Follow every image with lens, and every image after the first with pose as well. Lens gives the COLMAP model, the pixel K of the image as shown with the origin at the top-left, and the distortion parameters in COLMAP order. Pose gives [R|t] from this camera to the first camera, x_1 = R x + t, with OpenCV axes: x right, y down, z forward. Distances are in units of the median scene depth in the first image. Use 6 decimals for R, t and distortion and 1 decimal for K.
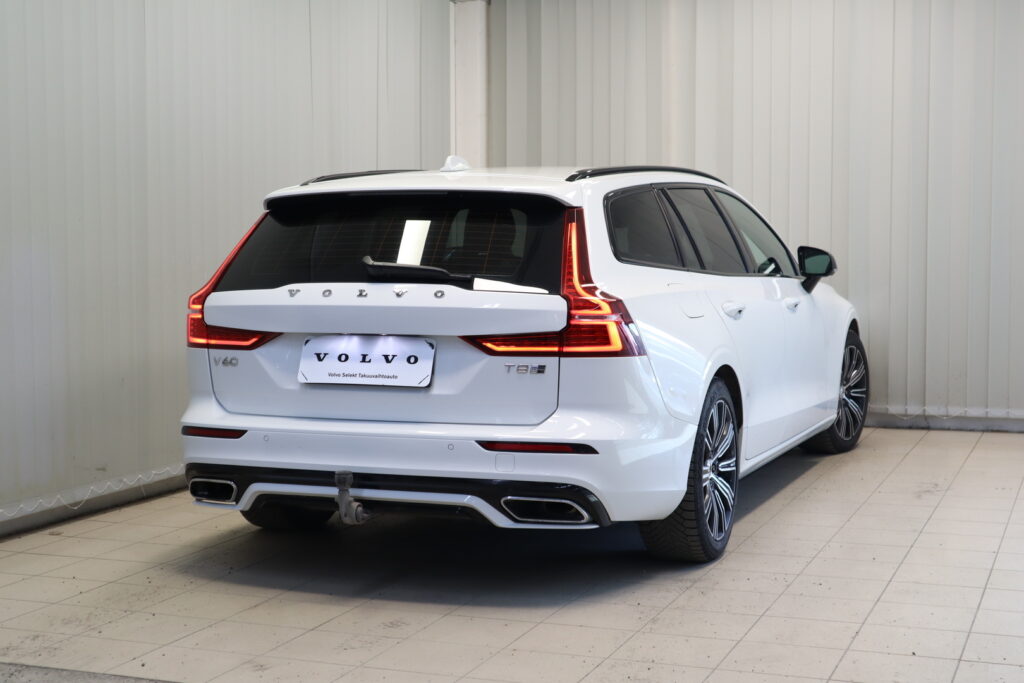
lens RADIAL K [[1661.9, 0, 514.3], [0, 1661.9, 337.1], [0, 0, 1]] dist [0.011719, 0.000000]
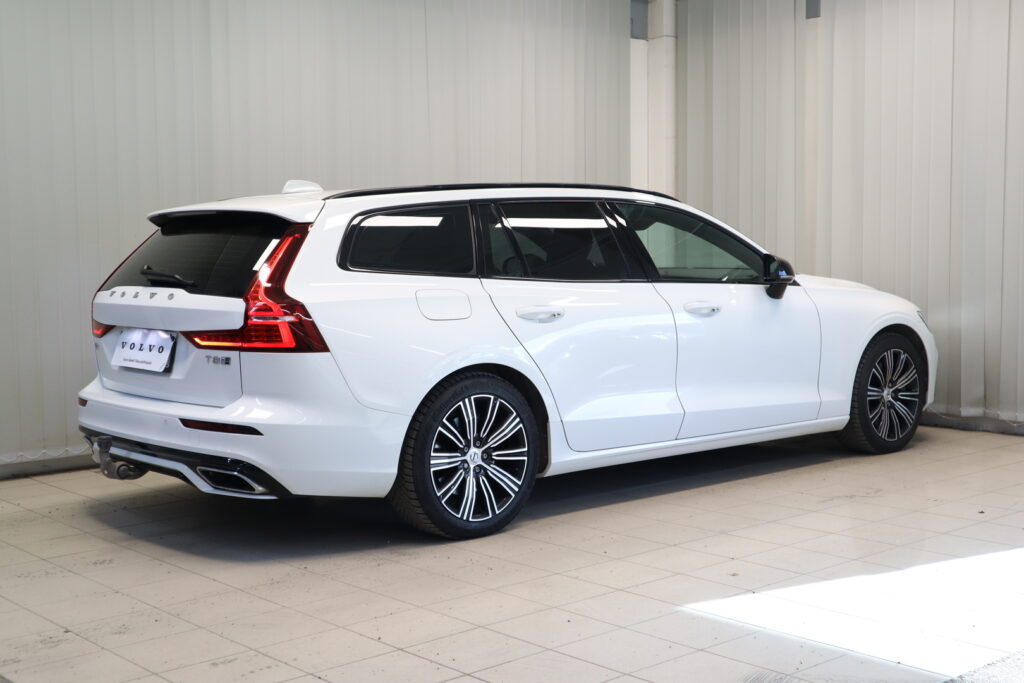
lens RADIAL K [[1337.5, 0, 509.5], [0, 1337.5, 344.3], [0, 0, 1]] dist [0.066468, 0.000000]
pose [[0.883903, 0.030625, -0.466667, 0.613828], [-0.023857, 0.999507, 0.020406, -0.016245], [0.467062, -0.006904, 0.884198, 0.239391]]
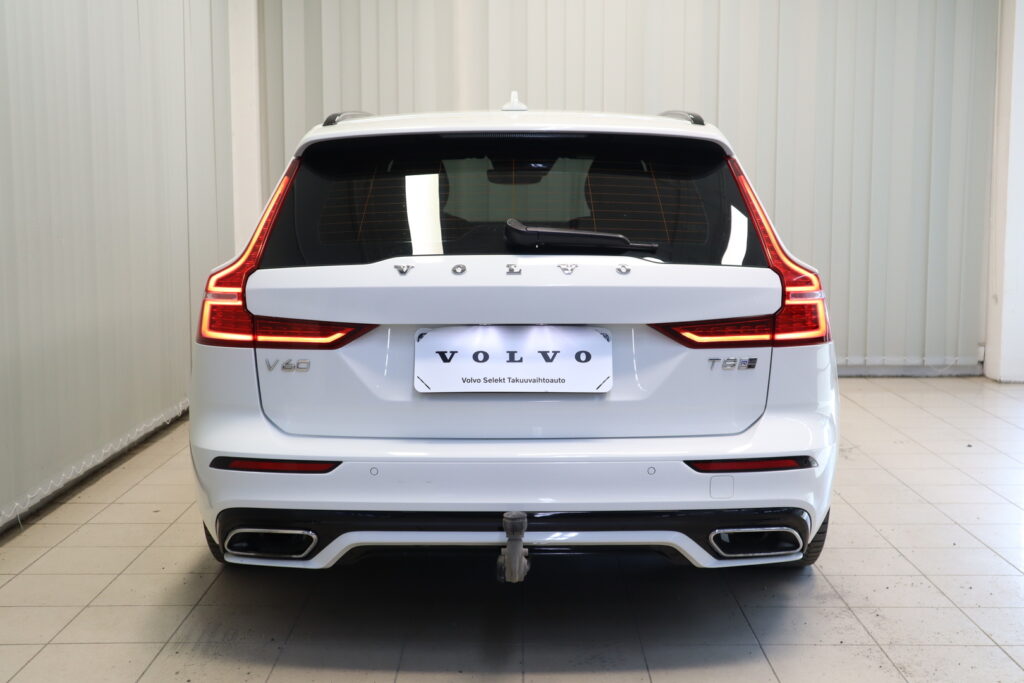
lens RADIAL K [[1337.5, 0, 509.5], [0, 1337.5, 349.0], [0, 0, 1]] dist [0.066468, 0.000000]
pose [[0.929682, -0.040140, 0.366170, -0.307373], [0.019938, 0.998071, 0.058788, -0.025637], [-0.367823, -0.047354, 0.928689, 0.439488]]
